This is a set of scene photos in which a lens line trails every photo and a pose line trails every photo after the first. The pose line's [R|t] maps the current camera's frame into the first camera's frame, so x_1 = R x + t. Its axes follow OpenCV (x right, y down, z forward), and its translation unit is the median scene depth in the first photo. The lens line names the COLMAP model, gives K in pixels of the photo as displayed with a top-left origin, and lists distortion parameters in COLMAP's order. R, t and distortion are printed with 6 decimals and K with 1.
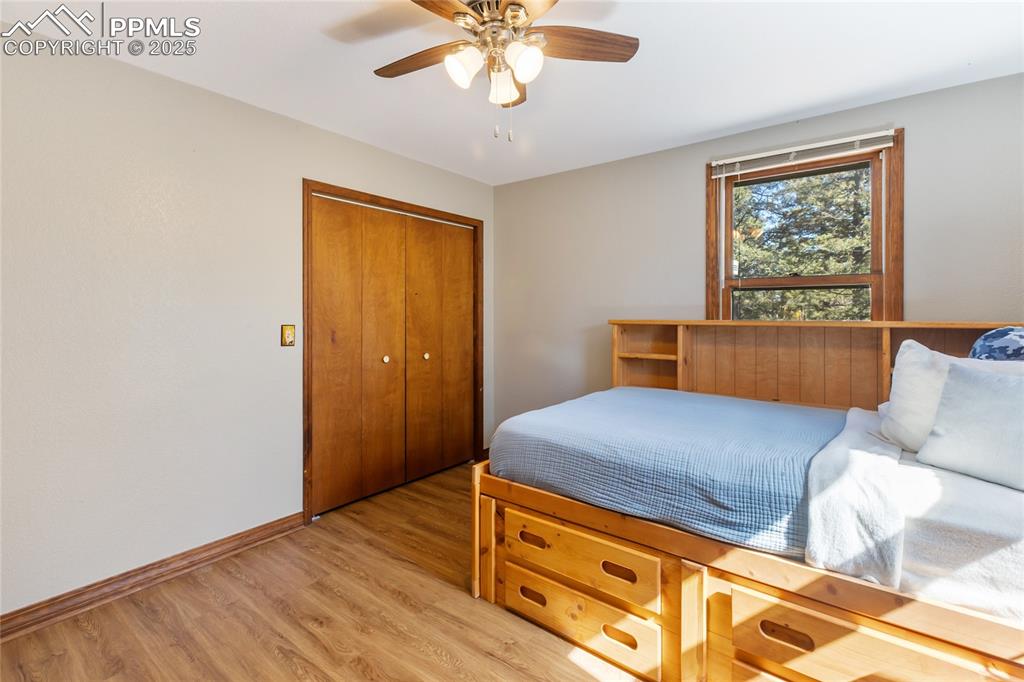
lens RADIAL K [[469.4, 0, 515.4], [0, 469.4, 314.3], [0, 0, 1]] dist [0.001919, -0.000193]
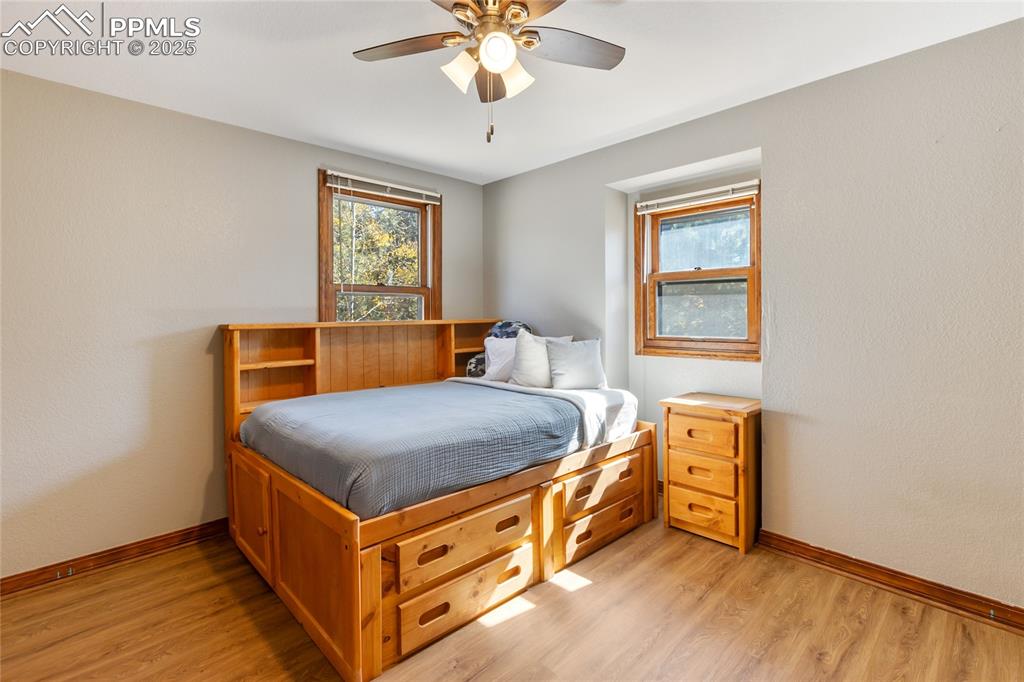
lens RADIAL K [[469.4, 0, 518.9], [0, 469.4, 315.3], [0, 0, 1]] dist [0.001919, -0.000193]
pose [[0.146479, -0.004883, 0.989202, -0.892360], [0.009609, 0.999948, 0.003513, -0.003633], [-0.989167, 0.008991, 0.146518, 0.703868]]
